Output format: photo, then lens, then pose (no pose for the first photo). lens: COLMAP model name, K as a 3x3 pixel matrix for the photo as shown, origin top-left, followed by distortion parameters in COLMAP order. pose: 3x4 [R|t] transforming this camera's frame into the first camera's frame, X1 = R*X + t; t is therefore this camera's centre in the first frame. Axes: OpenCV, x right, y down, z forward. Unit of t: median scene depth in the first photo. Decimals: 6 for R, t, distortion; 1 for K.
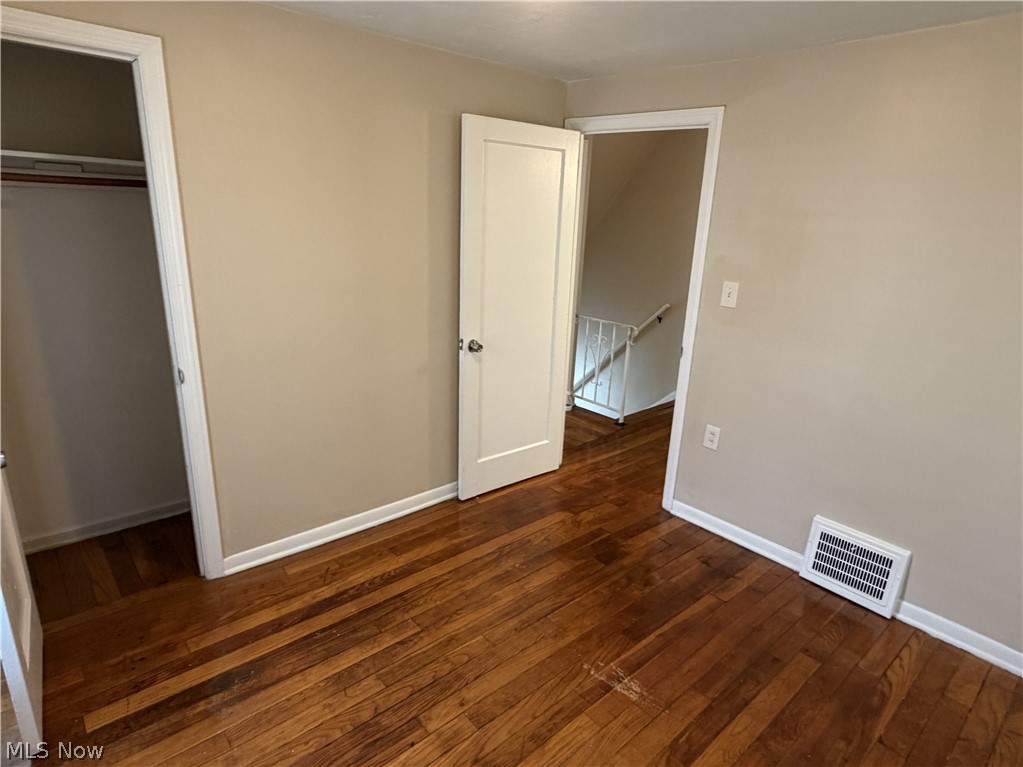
lens RADIAL K [[550.6, 0, 514.6], [0, 550.6, 383.6], [0, 0, 1]] dist [0.000562, 0.000931]
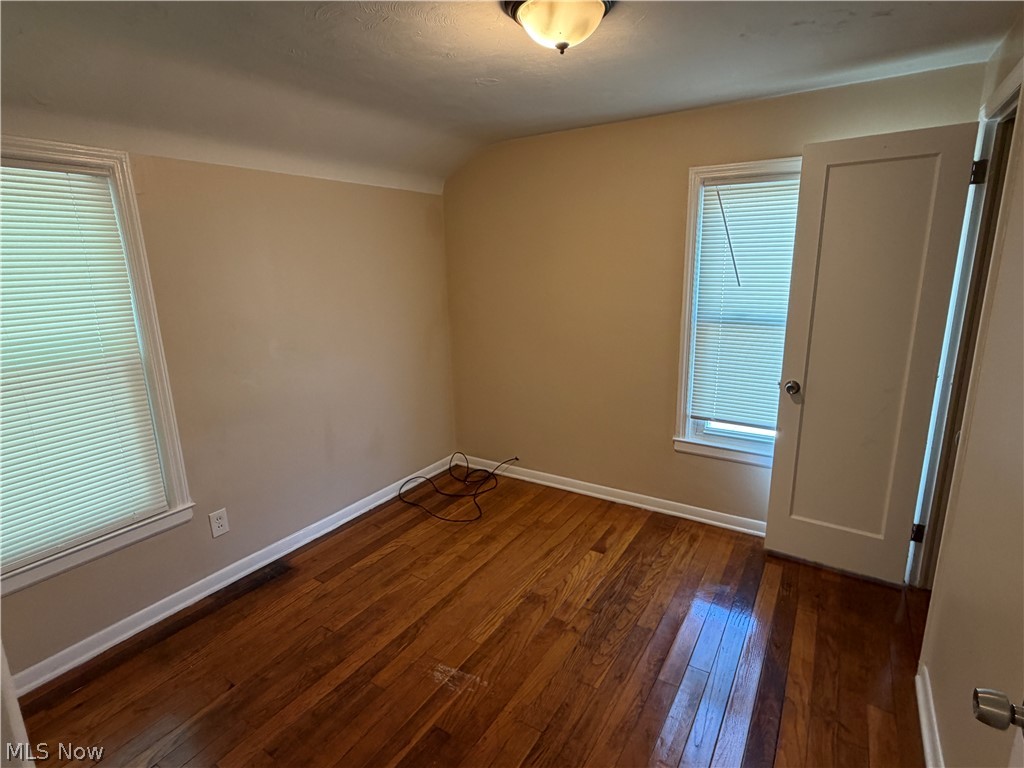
lens RADIAL K [[527.8, 0, 513.0], [0, 527.8, 380.7], [0, 0, 1]] dist [0.002610, 0.000663]
pose [[-0.956630, 0.052163, -0.286598, 0.349121], [-0.093194, 0.877331, 0.470750, -0.474486], [0.275997, 0.477043, -0.834419, 1.643580]]
